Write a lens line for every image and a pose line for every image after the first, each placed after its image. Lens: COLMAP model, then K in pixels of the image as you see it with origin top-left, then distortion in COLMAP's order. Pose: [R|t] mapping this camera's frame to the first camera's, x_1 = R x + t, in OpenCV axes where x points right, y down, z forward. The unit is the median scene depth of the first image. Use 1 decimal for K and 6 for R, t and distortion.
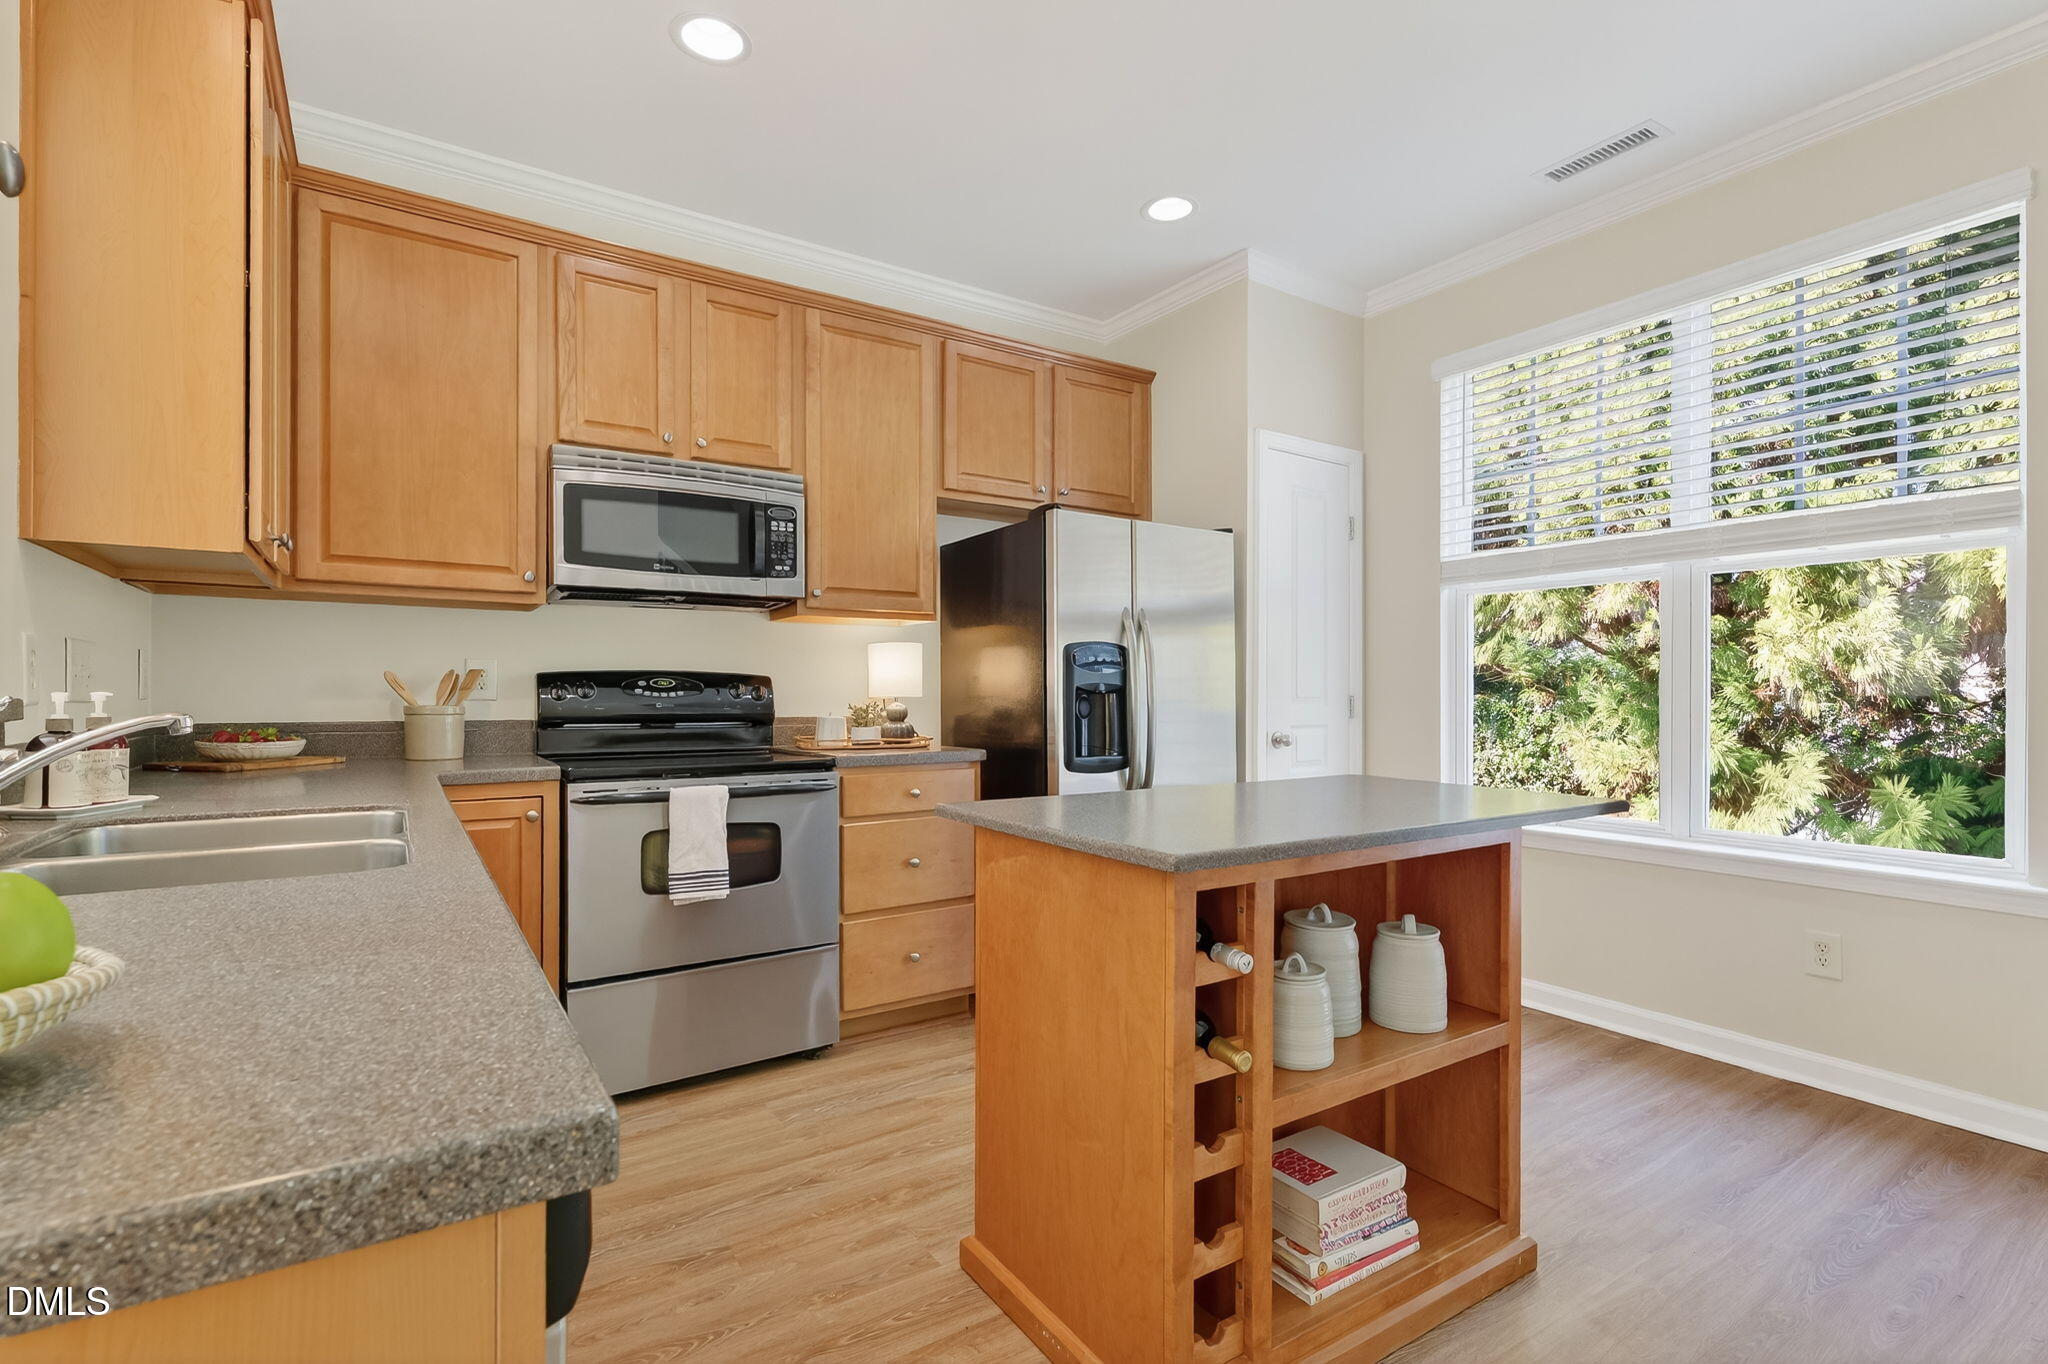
lens RADIAL K [[948.4, 0, 1013.6], [0, 948.4, 695.2], [0, 0, 1]] dist [-0.001580, -0.000431]
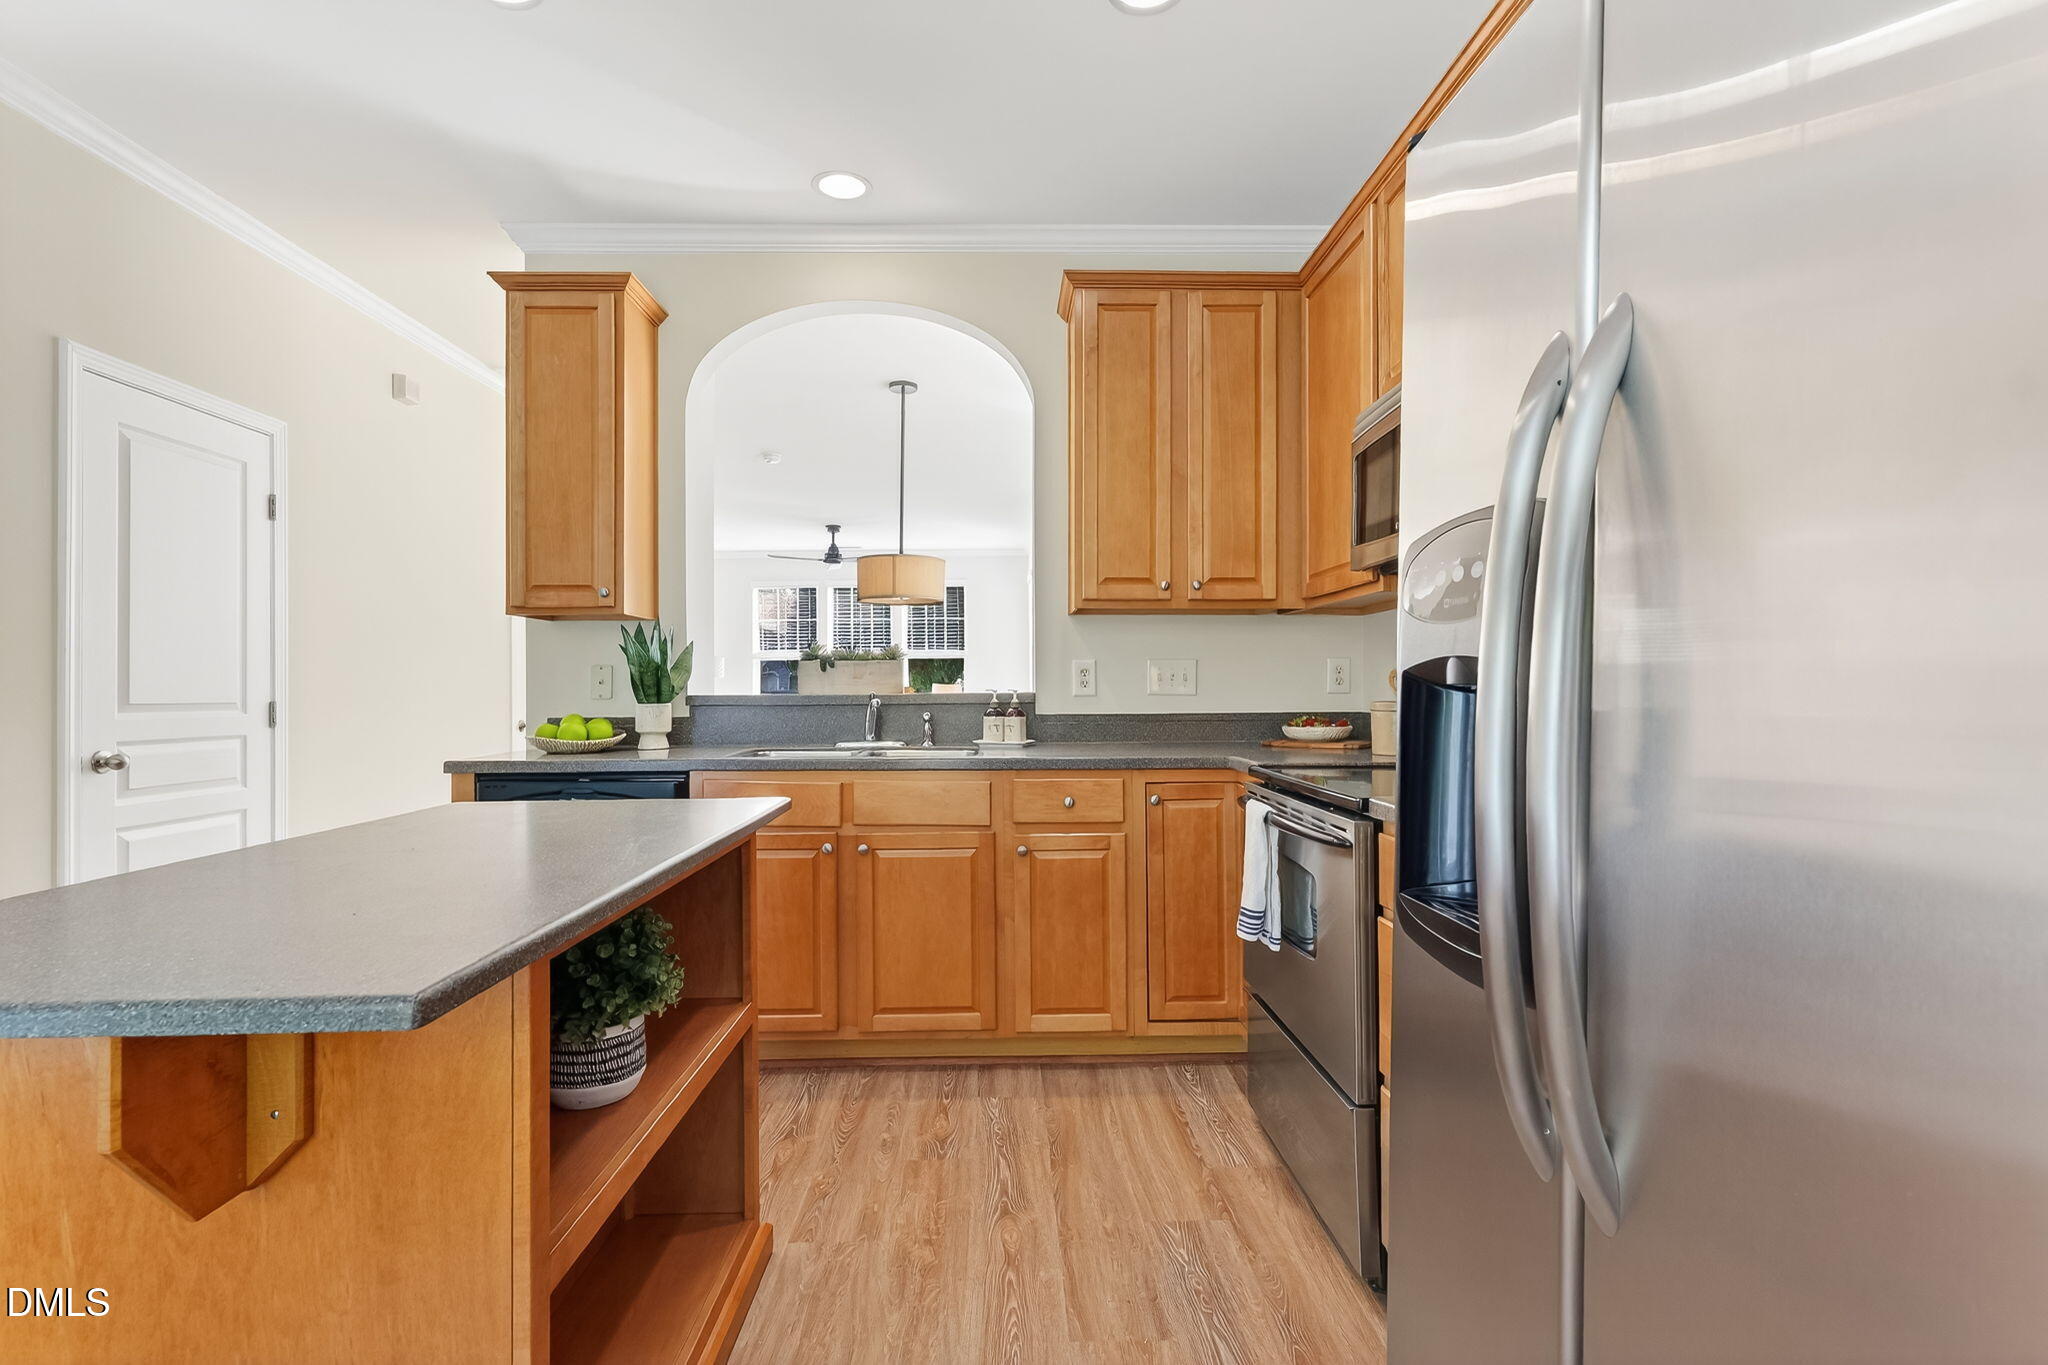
lens RADIAL K [[948.4, 0, 1013.6], [0, 948.4, 695.7], [0, 0, 1]] dist [-0.001580, -0.000431]
pose [[-0.528625, 0.005346, -0.848839, 0.551322], [0.001152, 0.999984, 0.005580, 0.001656], [0.848855, 0.001972, -0.528623, 1.450057]]
